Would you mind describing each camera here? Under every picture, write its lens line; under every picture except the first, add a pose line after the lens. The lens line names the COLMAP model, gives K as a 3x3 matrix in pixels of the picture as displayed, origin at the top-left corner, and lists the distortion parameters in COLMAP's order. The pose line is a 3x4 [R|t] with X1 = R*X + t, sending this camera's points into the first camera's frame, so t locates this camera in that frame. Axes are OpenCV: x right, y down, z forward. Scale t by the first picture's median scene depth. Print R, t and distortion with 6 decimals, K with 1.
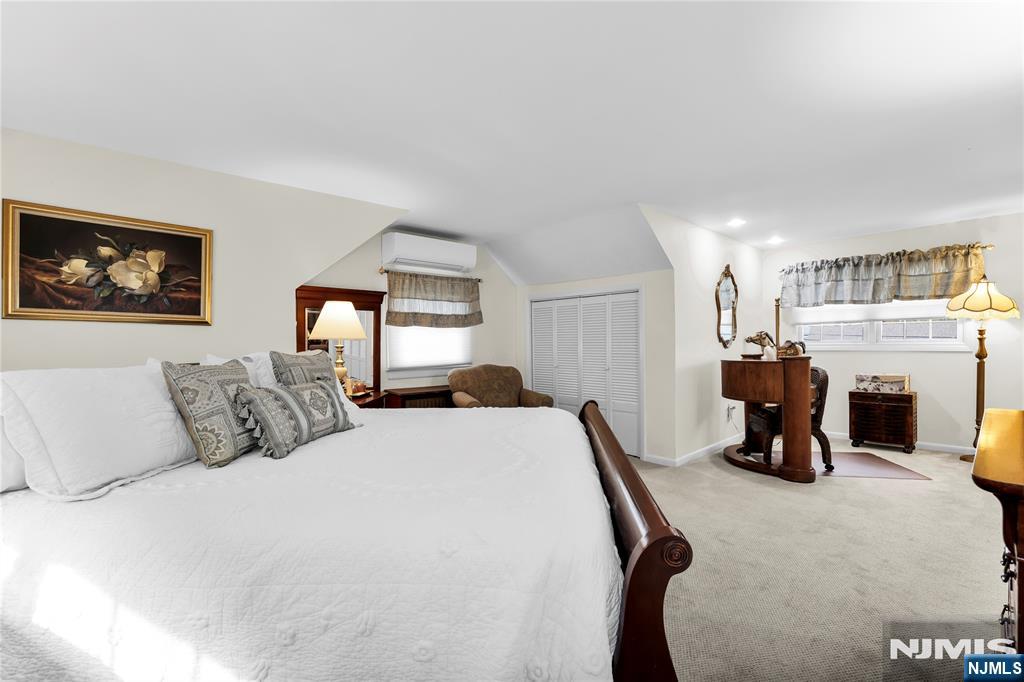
lens RADIAL K [[442.9, 0, 515.9], [0, 442.9, 340.4], [0, 0, 1]] dist [-0.056201, 0.021248]
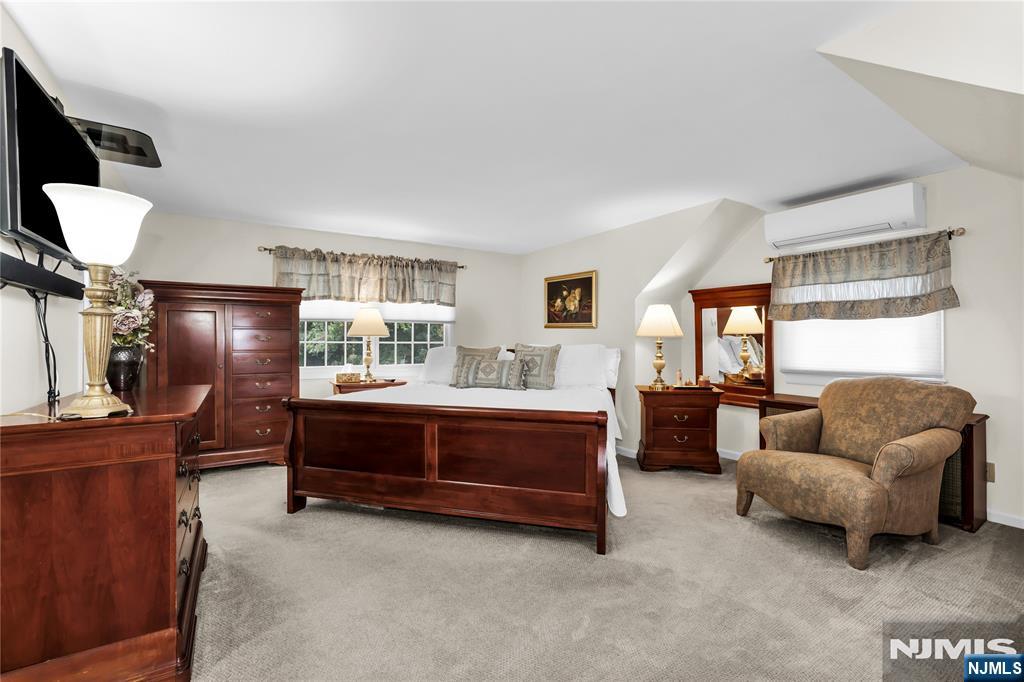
lens RADIAL K [[442.9, 0, 515.9], [0, 442.9, 340.4], [0, 0, 1]] dist [-0.056201, 0.021248]
pose [[-0.149738, 0.011334, -0.988661, 0.651282], [0.004052, 0.999933, 0.010850, -0.004938], [0.988717, -0.002382, -0.149774, 0.615773]]
